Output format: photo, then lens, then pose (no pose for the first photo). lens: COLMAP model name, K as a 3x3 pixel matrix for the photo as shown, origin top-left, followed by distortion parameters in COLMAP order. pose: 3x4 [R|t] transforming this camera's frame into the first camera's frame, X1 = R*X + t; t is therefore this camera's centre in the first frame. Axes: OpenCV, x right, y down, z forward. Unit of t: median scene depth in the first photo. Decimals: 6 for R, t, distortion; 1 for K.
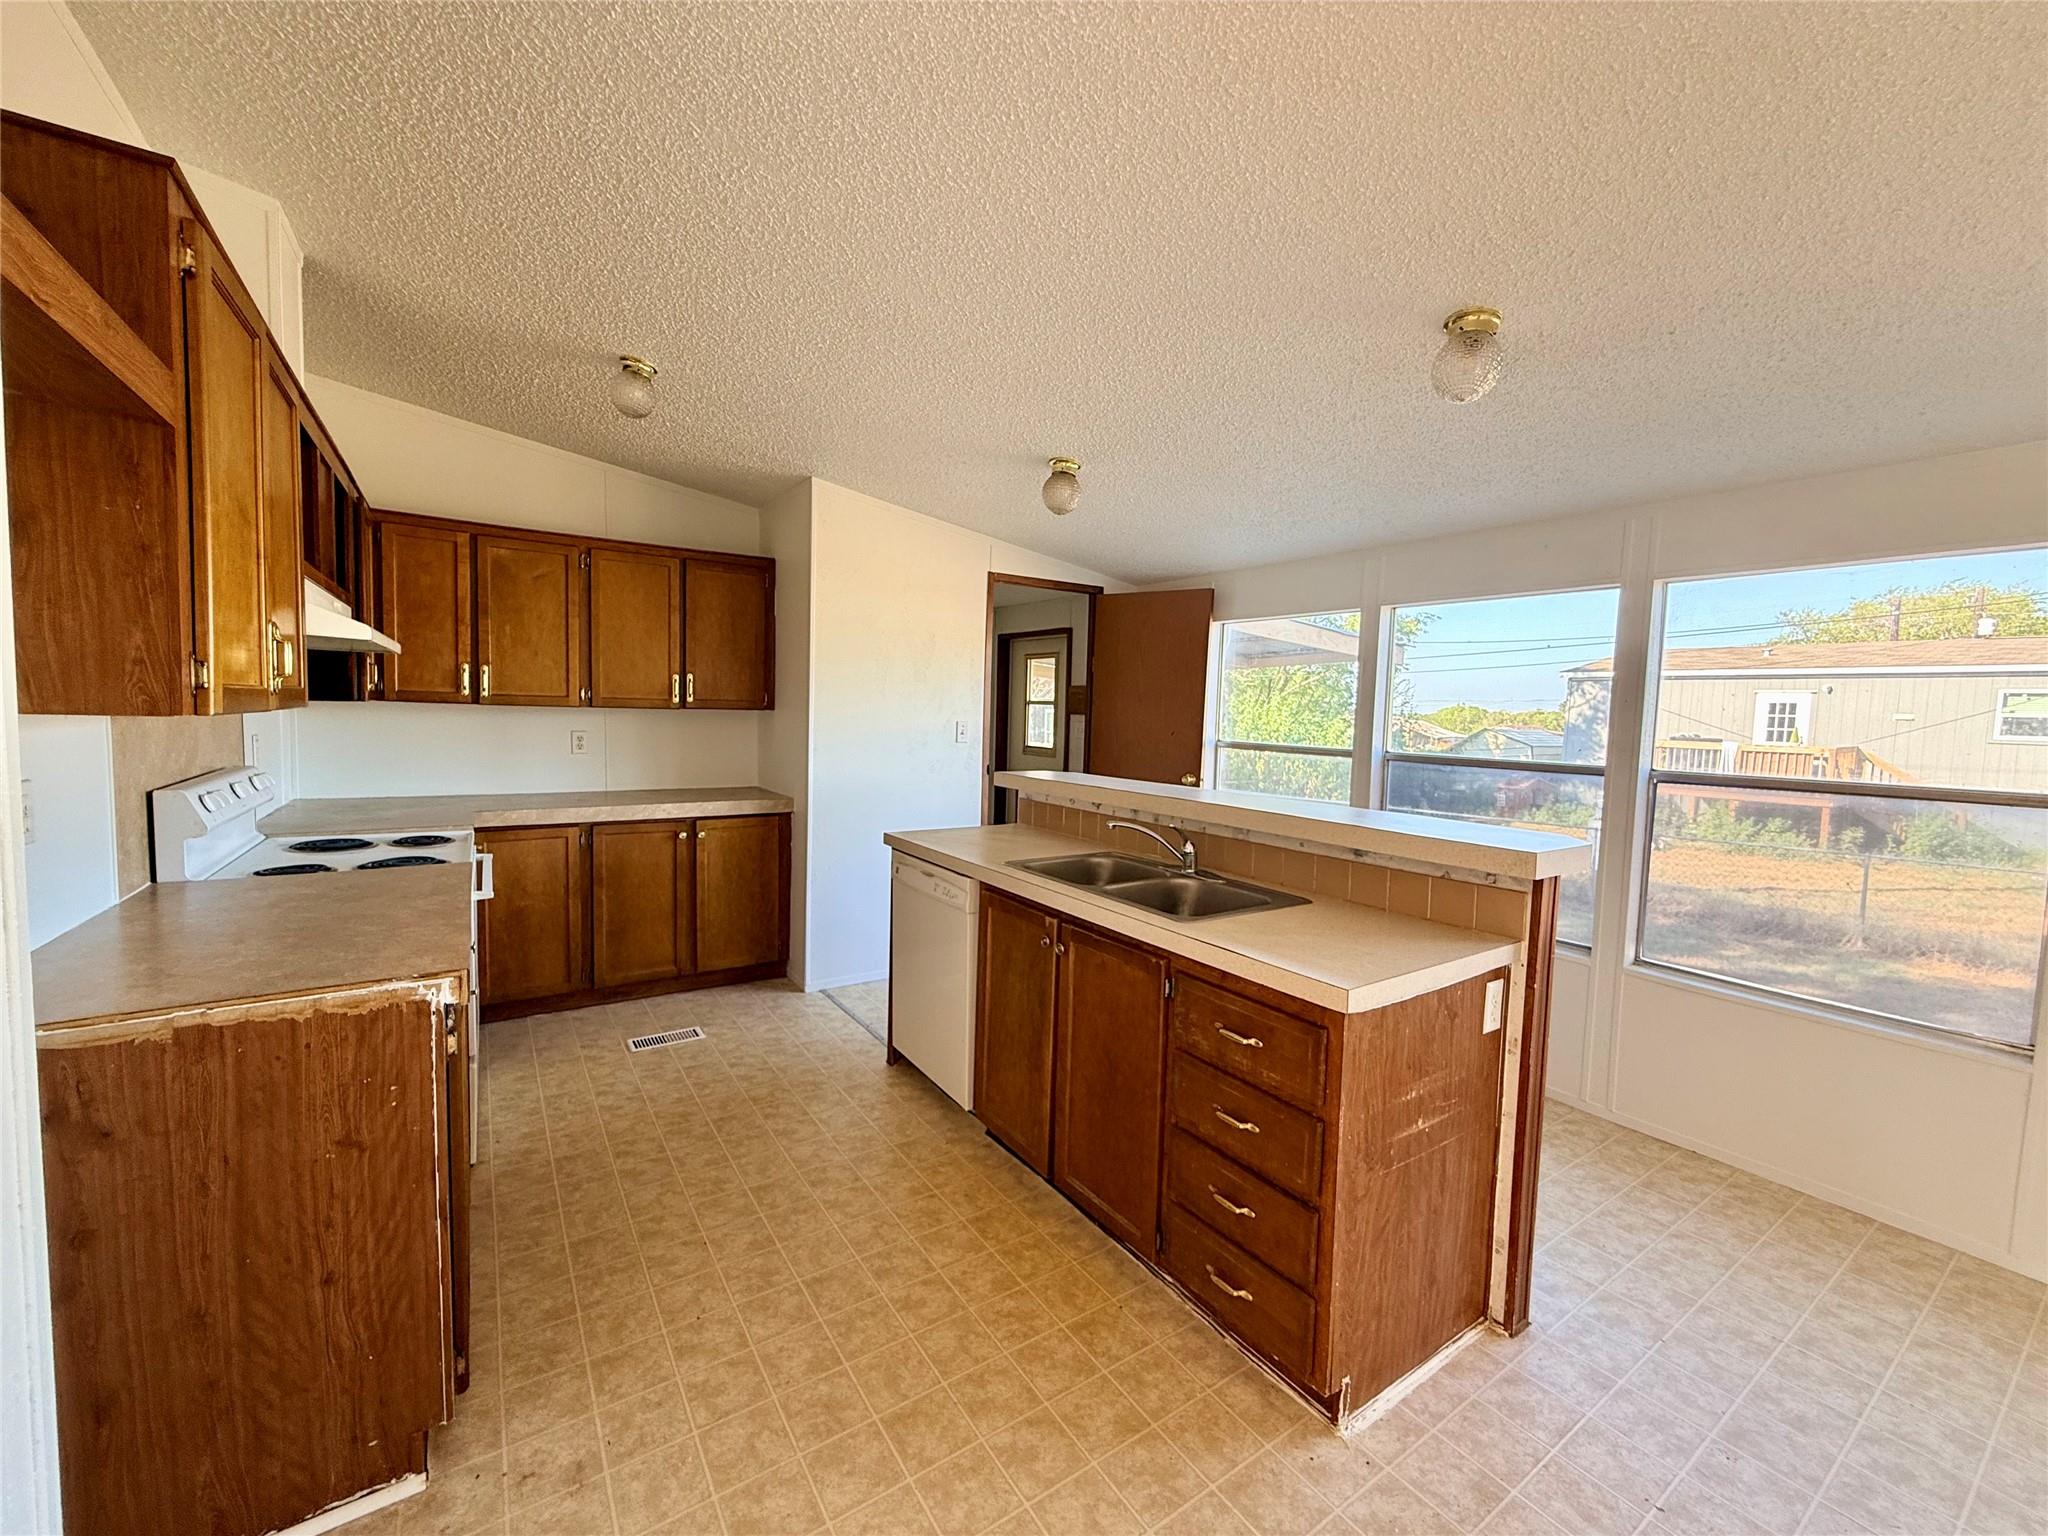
lens RADIAL K [[821.9, 0, 1024.0], [0, 821.9, 768.0], [0, 0, 1]] dist [-0.000290, 0.000095]
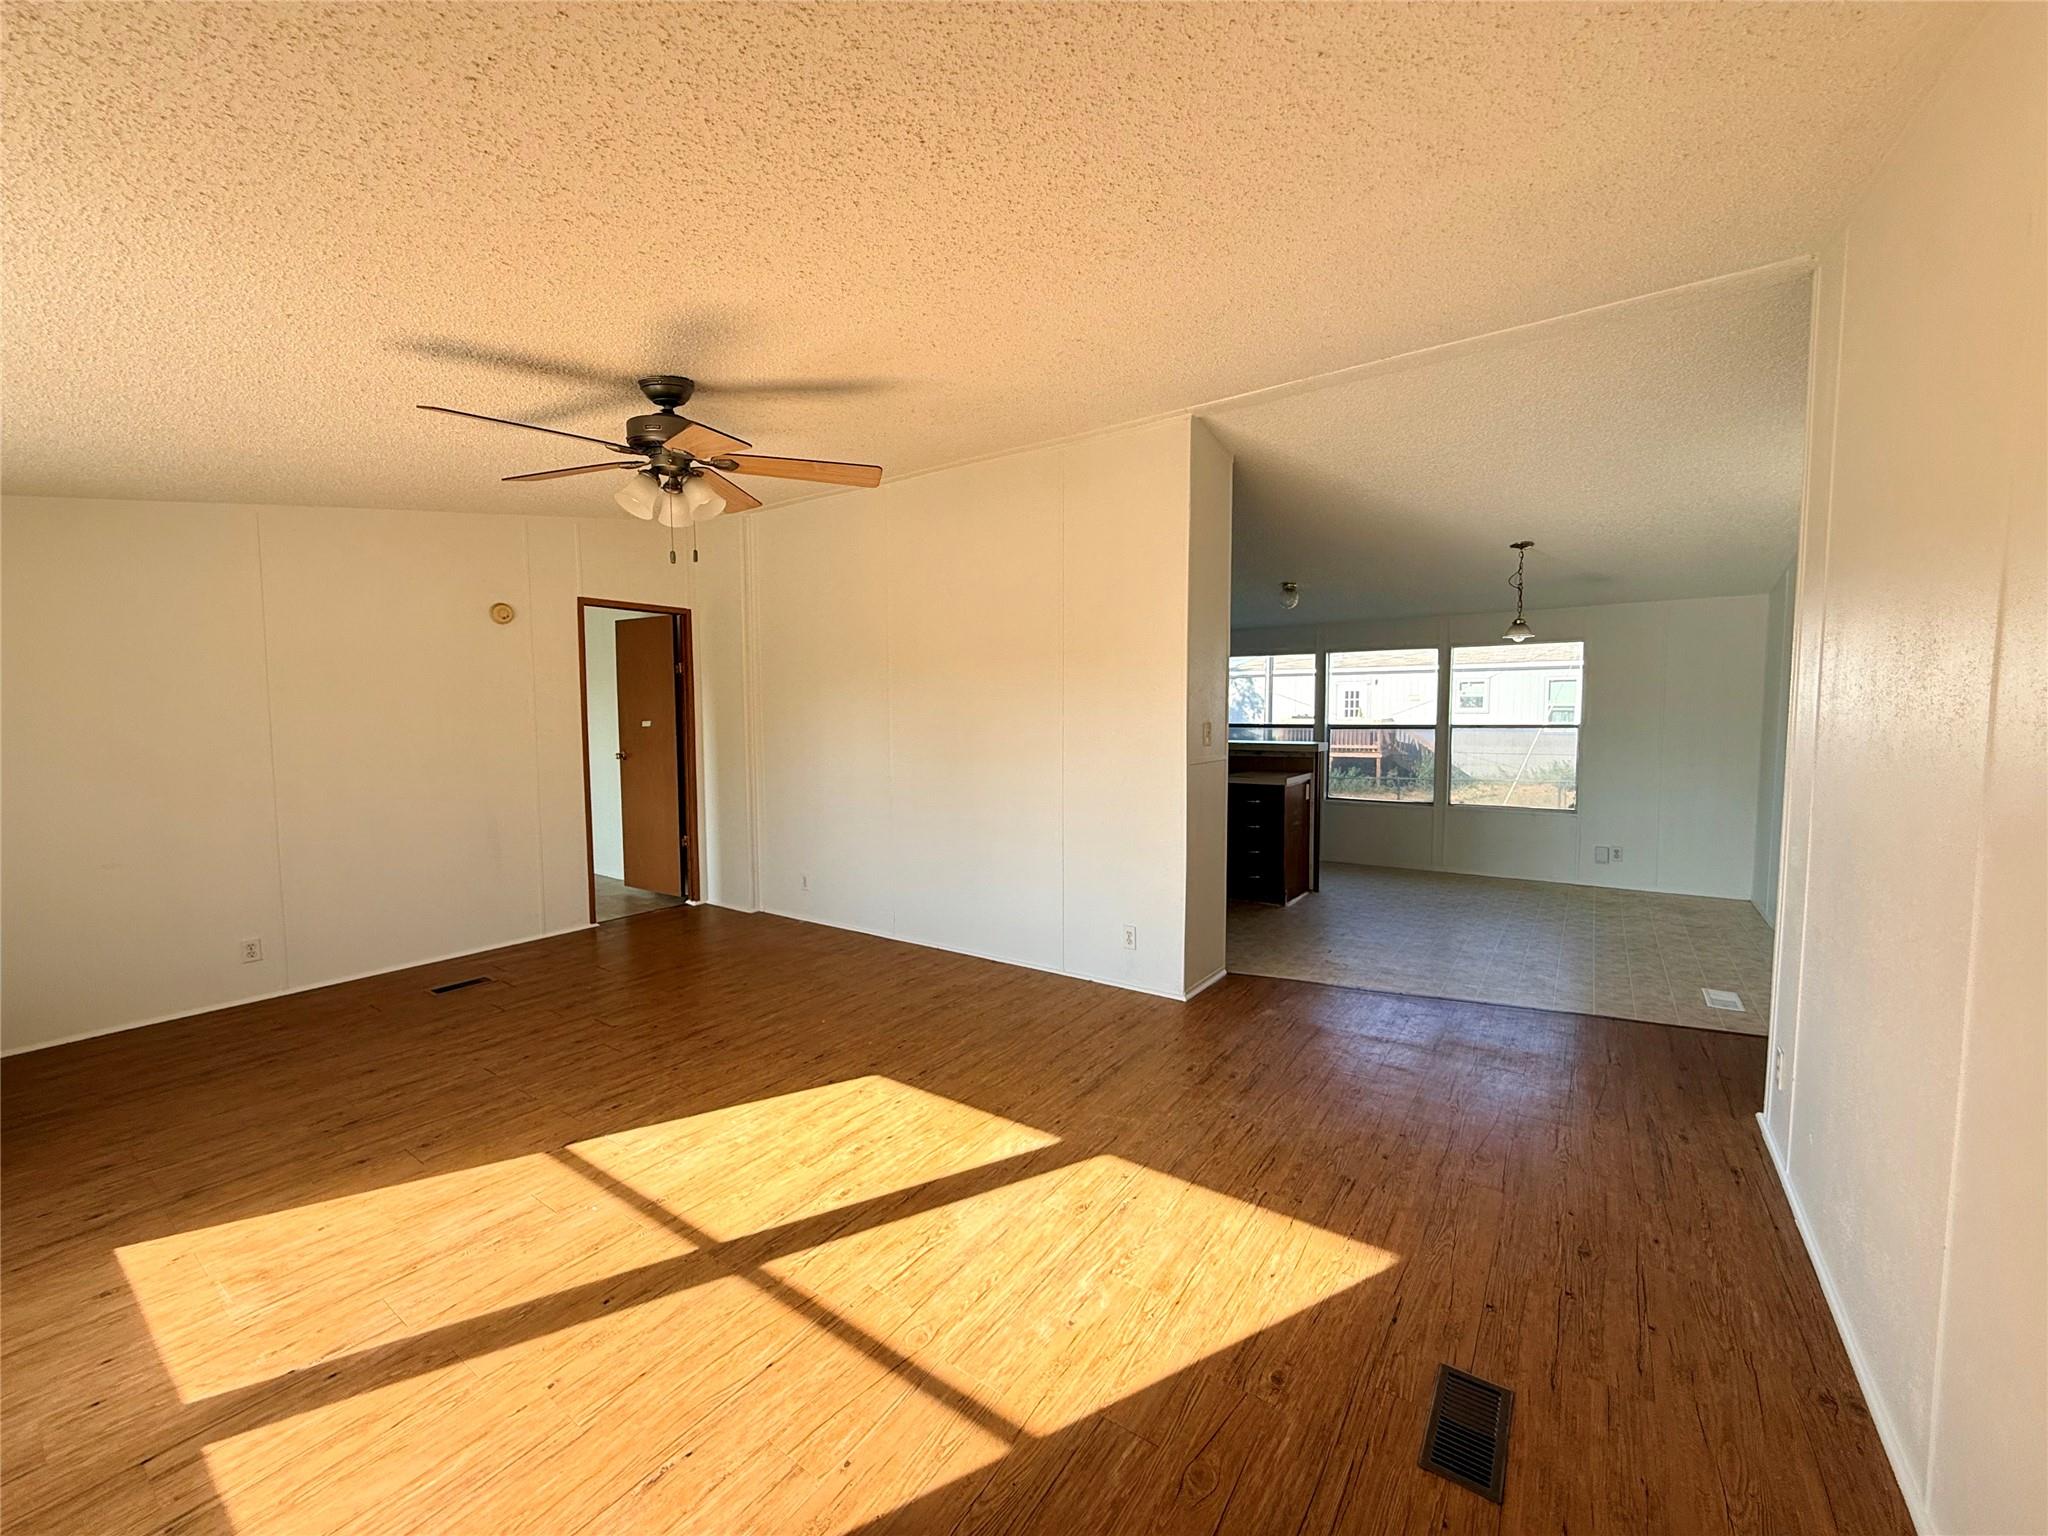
lens RADIAL K [[841.4, 0, 1024.0], [0, 841.4, 768.0], [0, 0, 1]] dist [-0.001763, -0.000662]
pose [[0.928269, -0.060801, 0.366906, -1.657878], [0.060009, 0.998105, 0.013578, 0.071542], [-0.367037, 0.009413, 0.930159, -1.671309]]
